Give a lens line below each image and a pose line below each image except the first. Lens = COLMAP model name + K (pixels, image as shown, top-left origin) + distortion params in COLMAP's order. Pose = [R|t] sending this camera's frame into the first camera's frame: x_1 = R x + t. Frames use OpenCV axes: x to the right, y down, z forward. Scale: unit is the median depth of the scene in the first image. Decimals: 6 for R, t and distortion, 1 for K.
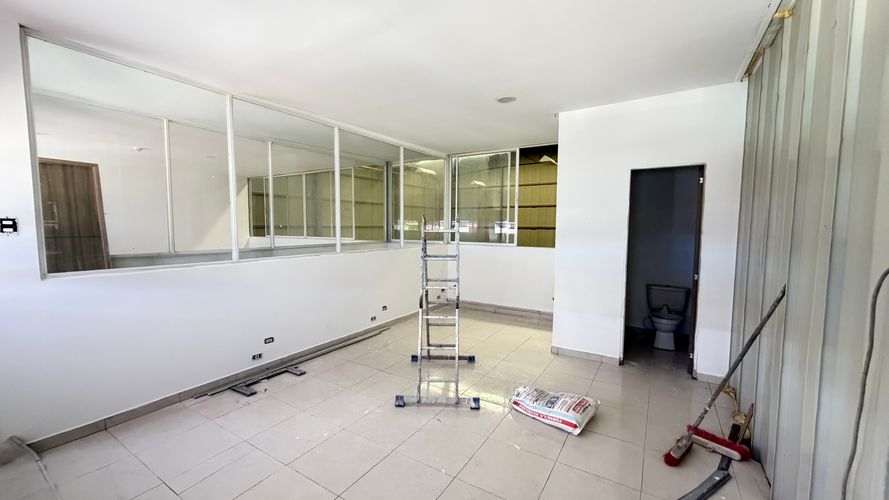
lens RADIAL K [[352.8, 0, 443.1], [0, 352.8, 249.4], [0, 0, 1]] dist [-0.000372, 0.000202]
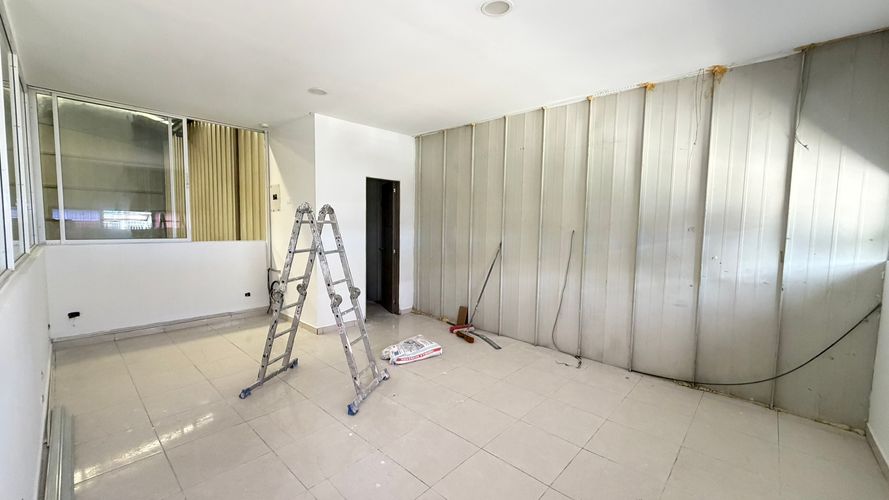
lens RADIAL K [[352.8, 0, 443.5], [0, 352.8, 250.6], [0, 0, 1]] dist [-0.000372, 0.000202]
pose [[0.184972, -0.080951, 0.979404, -0.691842], [0.050265, 0.996076, 0.072836, -0.025805], [-0.981458, 0.035758, 0.188315, 0.422705]]
